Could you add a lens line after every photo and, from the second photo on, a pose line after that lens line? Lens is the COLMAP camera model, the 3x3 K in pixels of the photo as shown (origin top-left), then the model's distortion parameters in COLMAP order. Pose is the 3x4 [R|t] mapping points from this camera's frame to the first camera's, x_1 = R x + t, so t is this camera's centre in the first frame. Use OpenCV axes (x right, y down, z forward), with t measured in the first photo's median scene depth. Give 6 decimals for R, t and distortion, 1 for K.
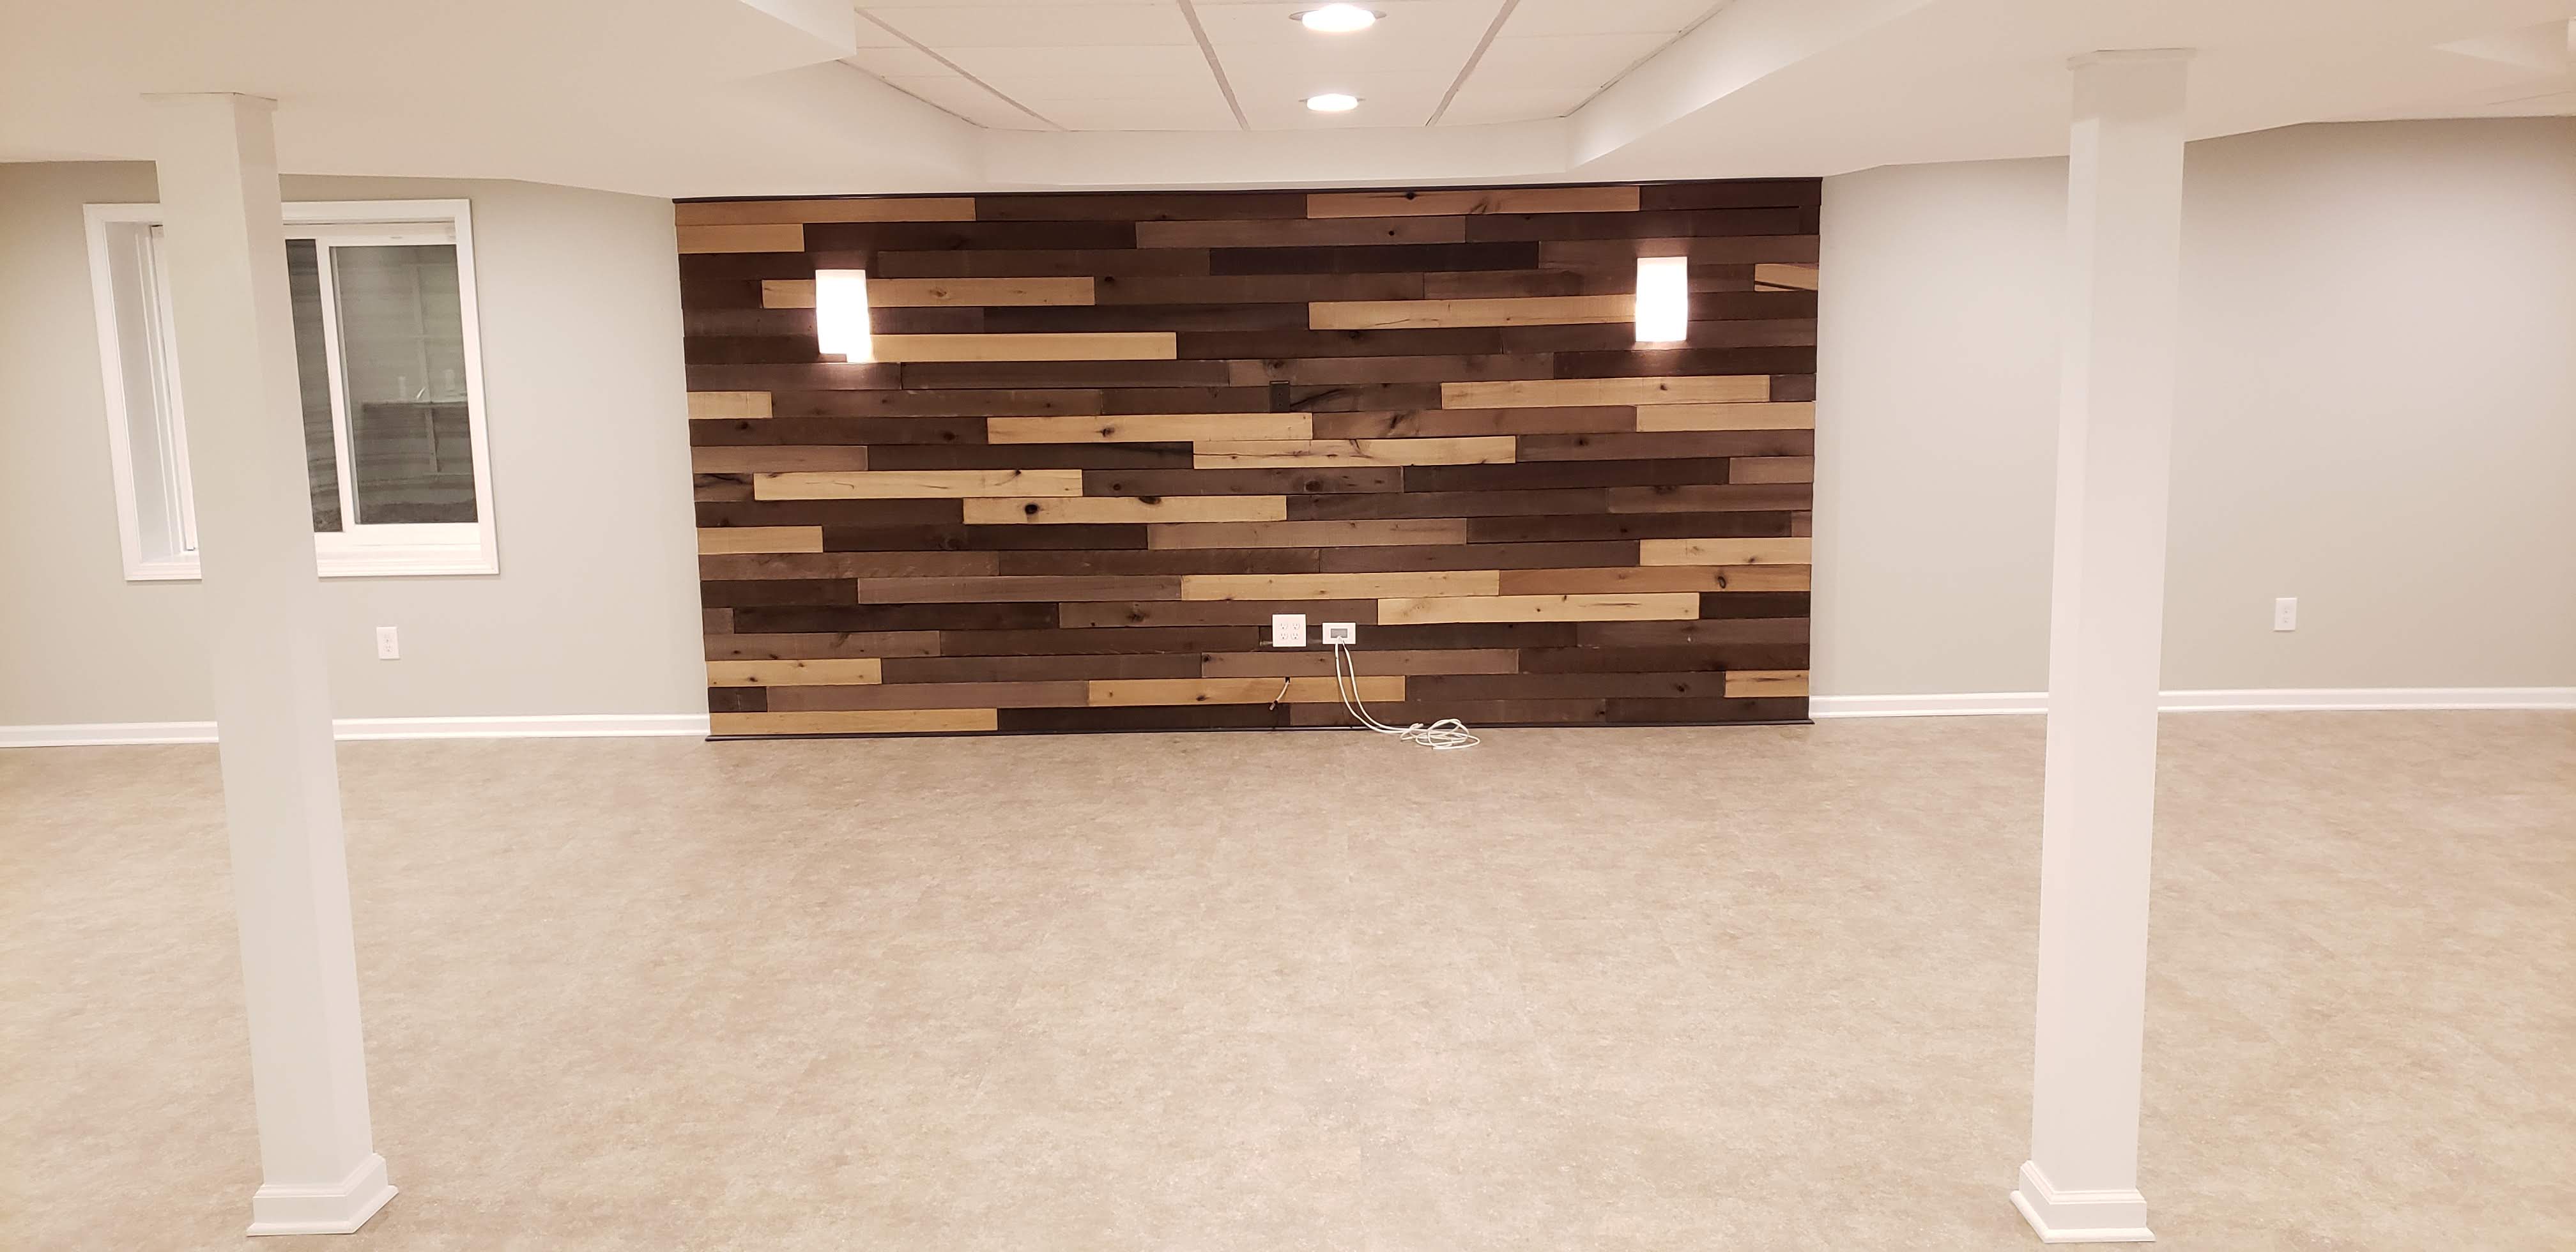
lens RADIAL K [[1998.2, 0, 1289.7], [0, 1998.2, 622.2], [0, 0, 1]] dist [0.062916, -0.003436]
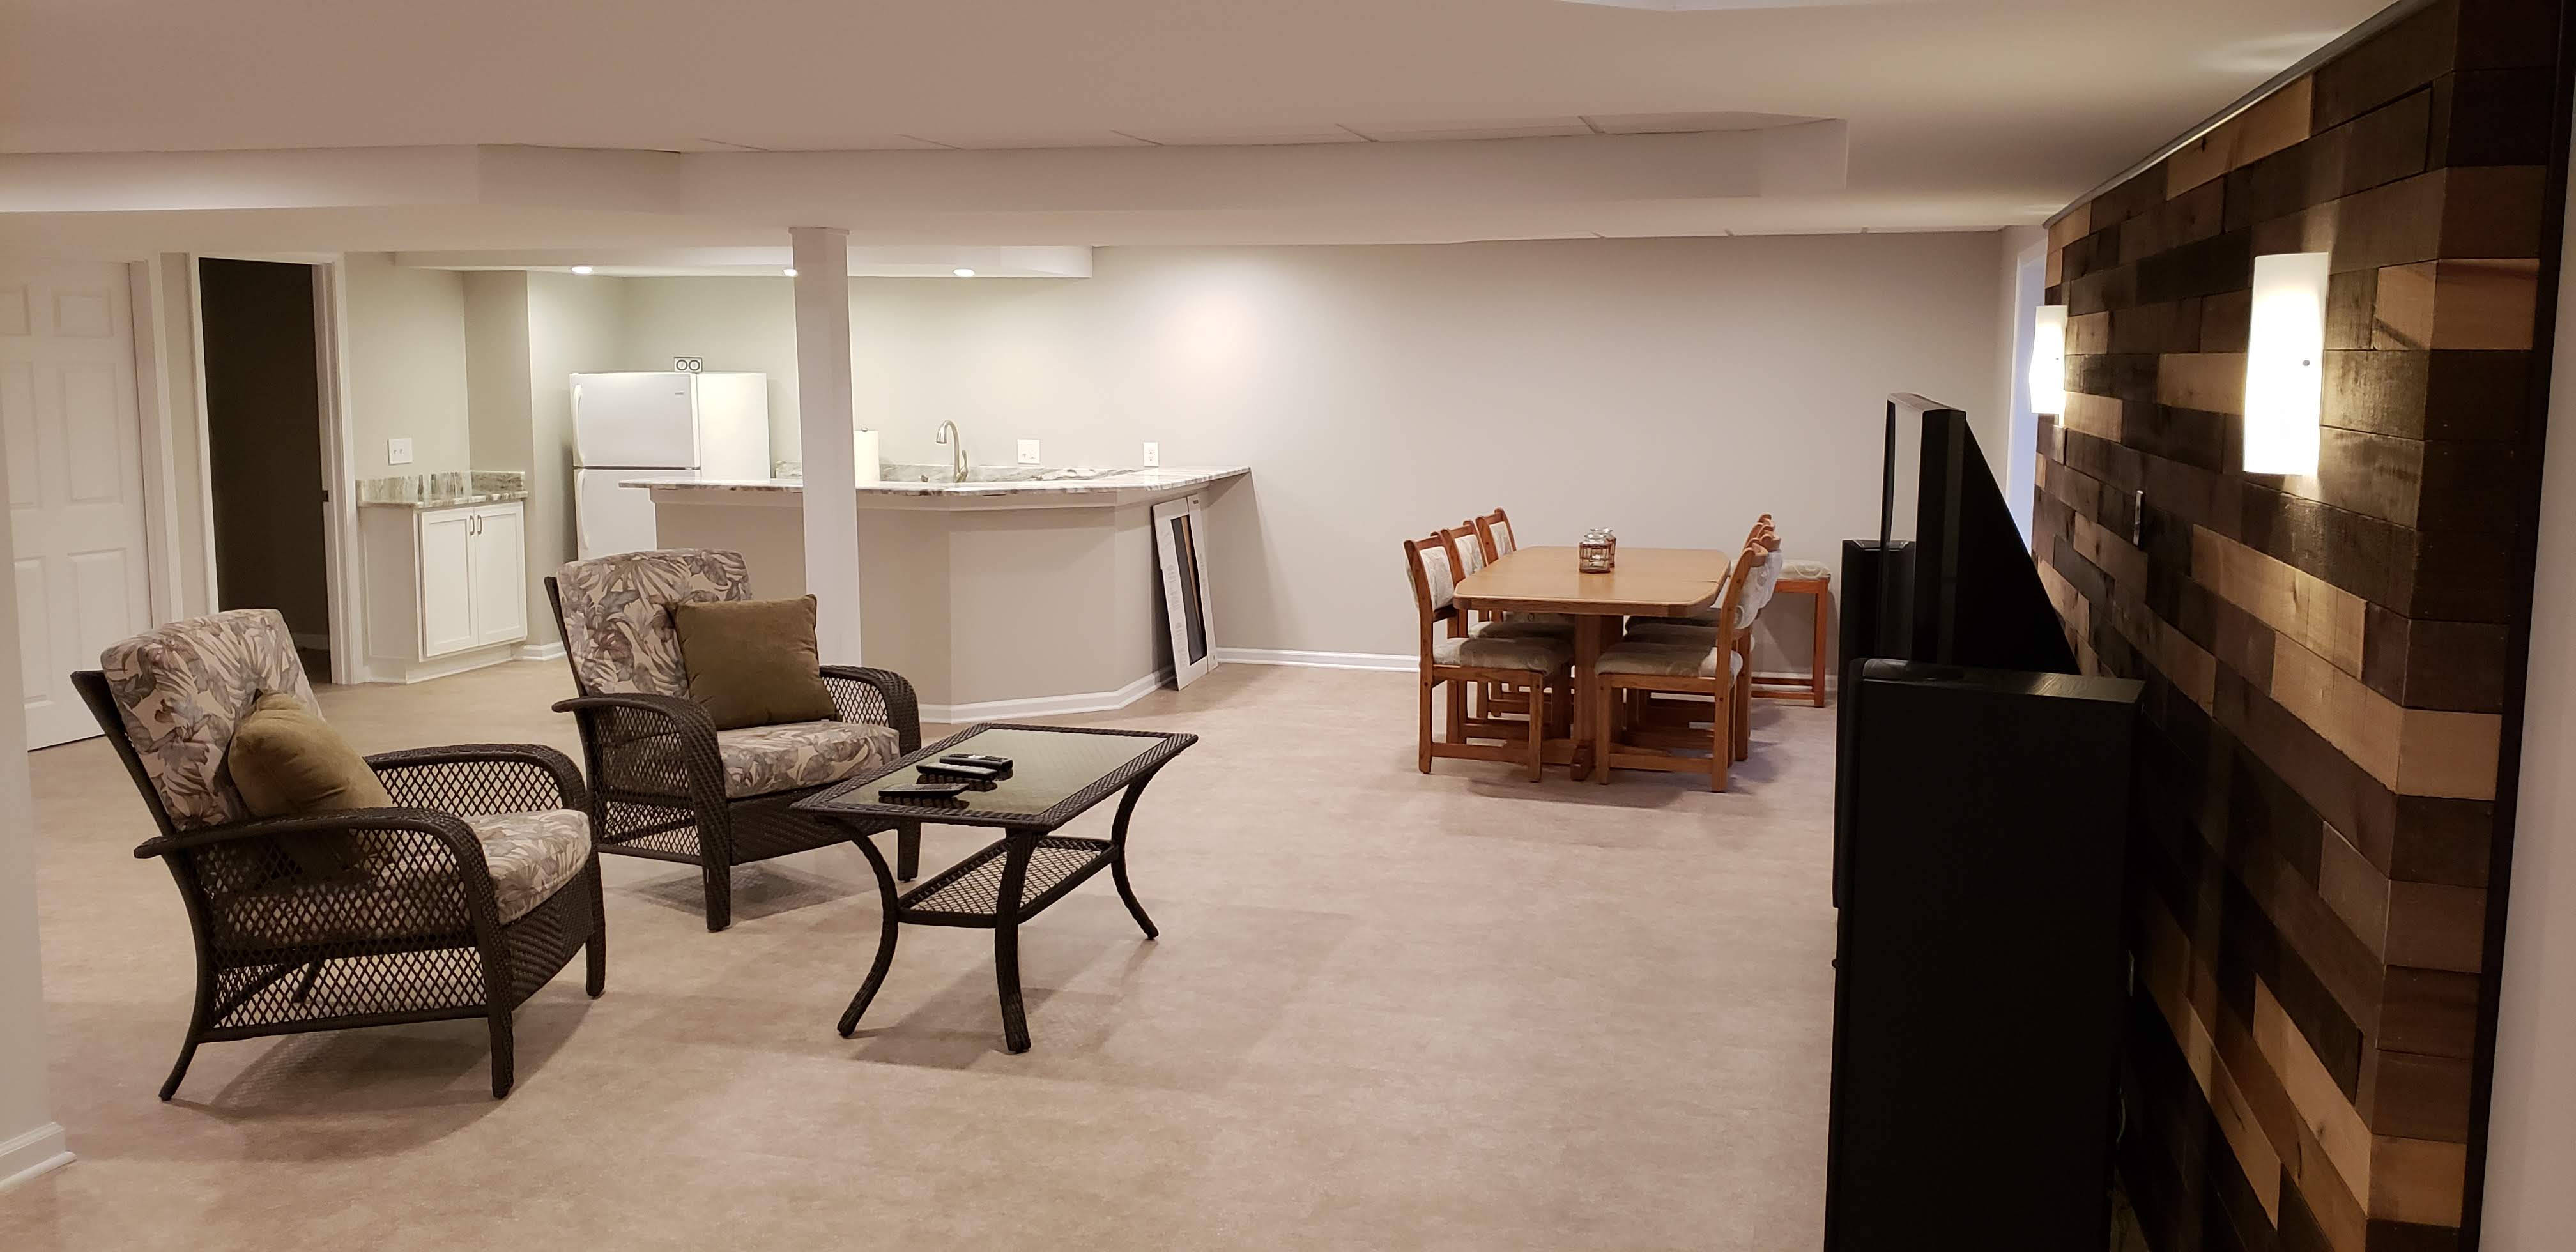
lens RADIAL K [[1998.2, 0, 1292.5], [0, 1998.2, 616.5], [0, 0, 1]] dist [0.062916, -0.003436]
pose [[-0.246443, 0.158972, -0.956030, 0.855892], [-0.153092, 0.967684, 0.200373, -0.237807], [0.956989, 0.195741, -0.214141, 1.267924]]
